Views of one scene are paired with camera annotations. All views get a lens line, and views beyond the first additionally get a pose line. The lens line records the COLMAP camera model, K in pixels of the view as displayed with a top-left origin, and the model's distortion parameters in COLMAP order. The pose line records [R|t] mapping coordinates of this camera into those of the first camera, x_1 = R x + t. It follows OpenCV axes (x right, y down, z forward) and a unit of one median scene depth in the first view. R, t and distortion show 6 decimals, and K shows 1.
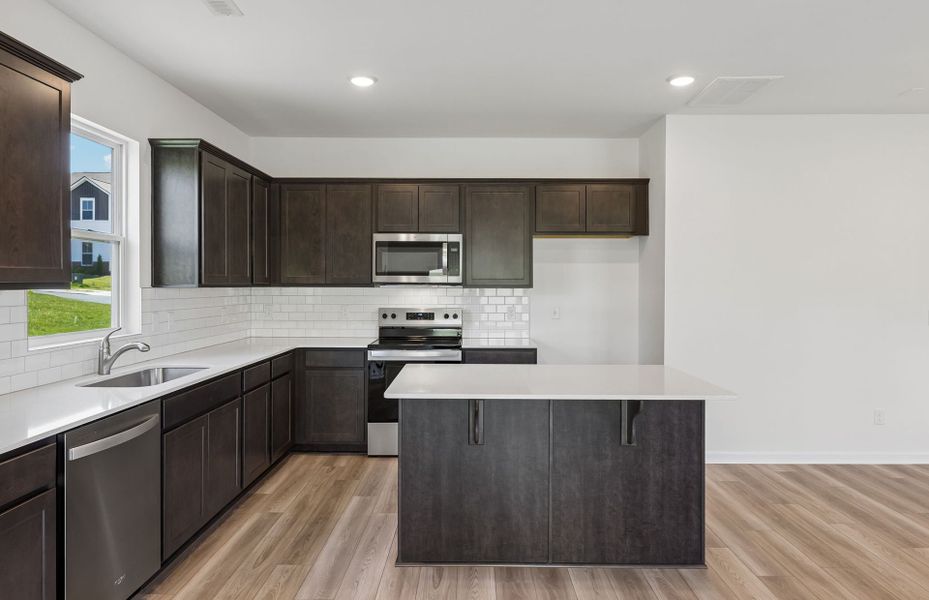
lens RADIAL K [[559.4, 0, 461.5], [0, 559.4, 287.8], [0, 0, 1]] dist [-0.001129, 0.000278]
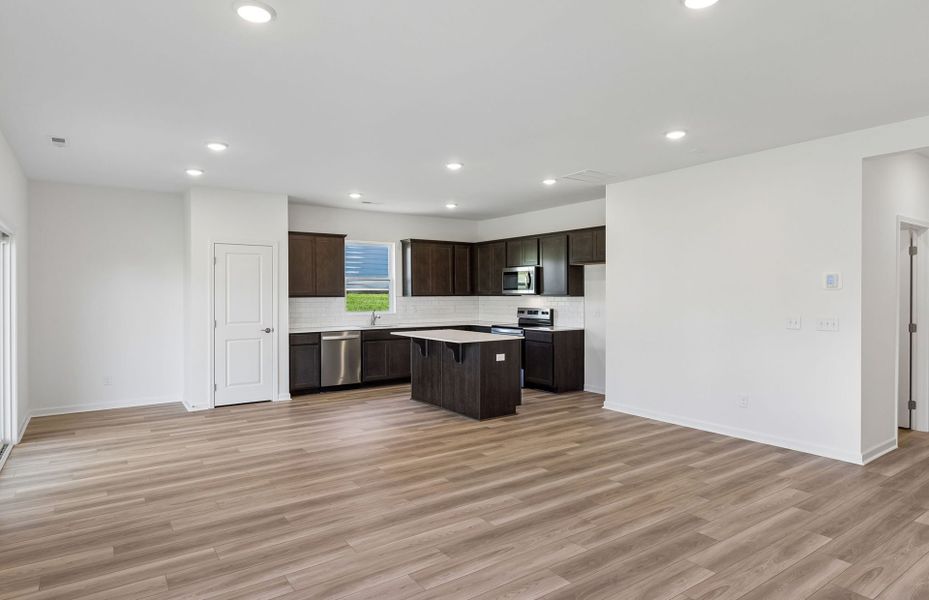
lens RADIAL K [[533.2, 0, 463.6], [0, 533.2, 293.8], [0, 0, 1]] dist [0.000627, -0.000363]
pose [[0.586136, -0.003350, -0.810205, 1.664956], [0.000736, 0.999993, -0.003603, -0.003324], [0.810212, 0.001515, 0.586135, -0.240139]]
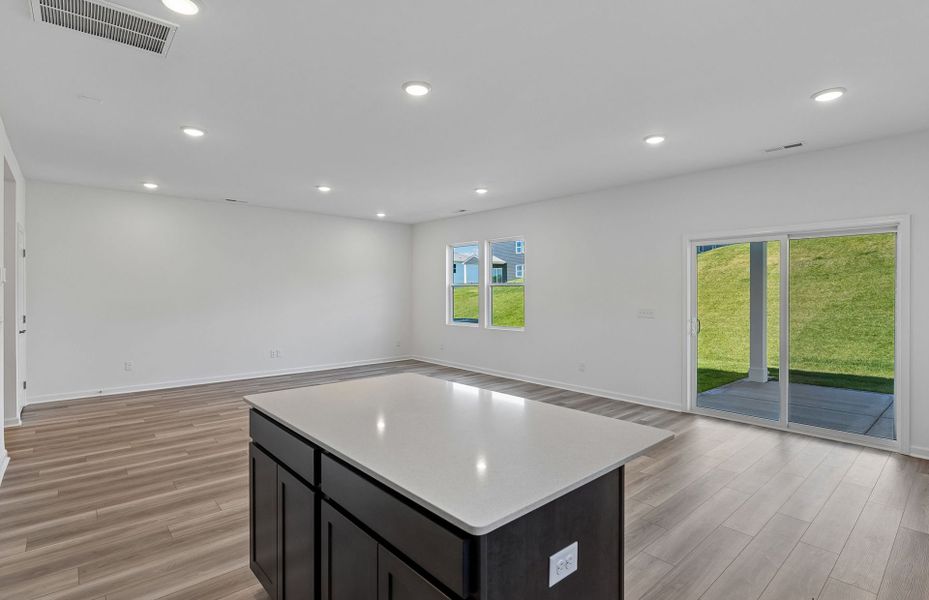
lens RADIAL K [[453.7, 0, 462.8], [0, 453.7, 291.6], [0, 0, 1]] dist [-0.003226, -0.000400]
pose [[-0.671751, -0.002644, 0.740772, -0.286752], [0.001448, 0.999987, 0.004882, -0.006927], [-0.740776, 0.004352, -0.671738, 1.147534]]
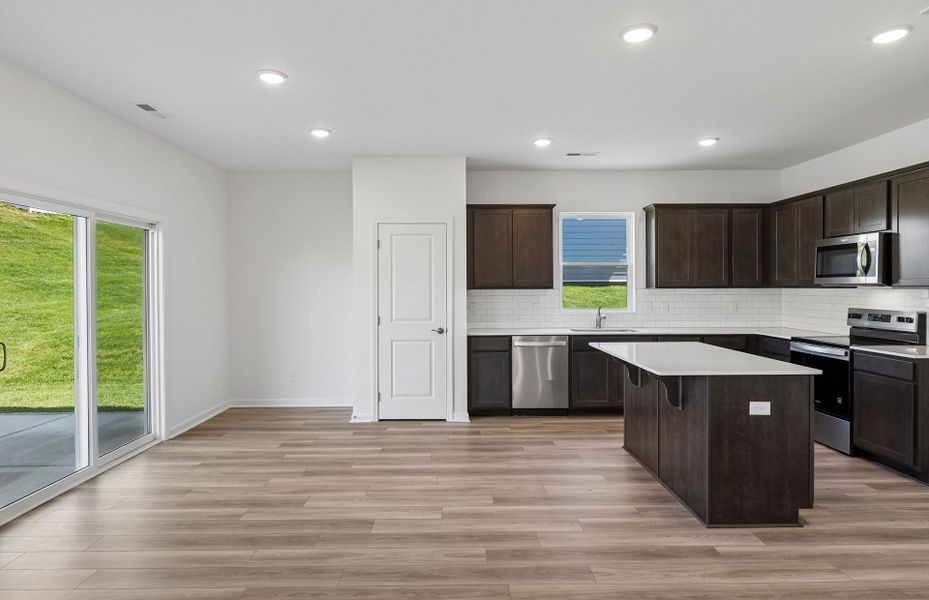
lens RADIAL K [[533.2, 0, 463.6], [0, 533.2, 293.8], [0, 0, 1]] dist [0.000627, -0.000363]
pose [[0.025404, 0.009993, -0.999627, 1.195615], [-0.001326, 0.999949, 0.009962, 0.000863], [0.999676, 0.001072, 0.025416, 0.358914]]
